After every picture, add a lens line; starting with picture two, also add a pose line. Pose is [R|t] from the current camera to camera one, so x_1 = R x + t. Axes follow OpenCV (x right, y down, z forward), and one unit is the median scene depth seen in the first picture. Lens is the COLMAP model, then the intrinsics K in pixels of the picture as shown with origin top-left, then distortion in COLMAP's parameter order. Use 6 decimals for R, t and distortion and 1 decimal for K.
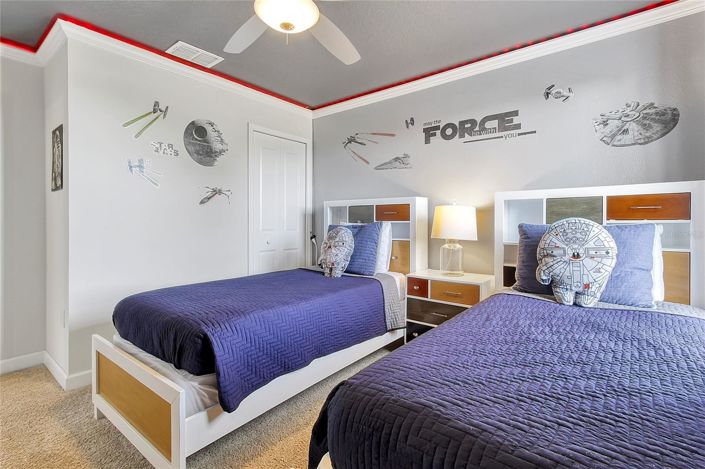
lens RADIAL K [[332.8, 0, 357.5], [0, 332.8, 222.6], [0, 0, 1]] dist [0.000479, 0.000387]
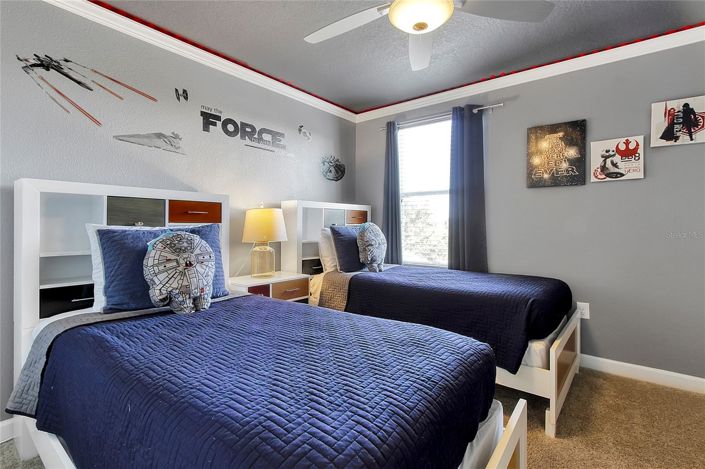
lens RADIAL K [[332.8, 0, 357.5], [0, 332.8, 222.6], [0, 0, 1]] dist [0.000479, 0.000387]
pose [[-0.008173, 0.002818, 0.999963, -0.662790], [-0.005062, 0.999983, -0.002859, -0.006079], [-0.999954, -0.005085, -0.008158, 0.650834]]
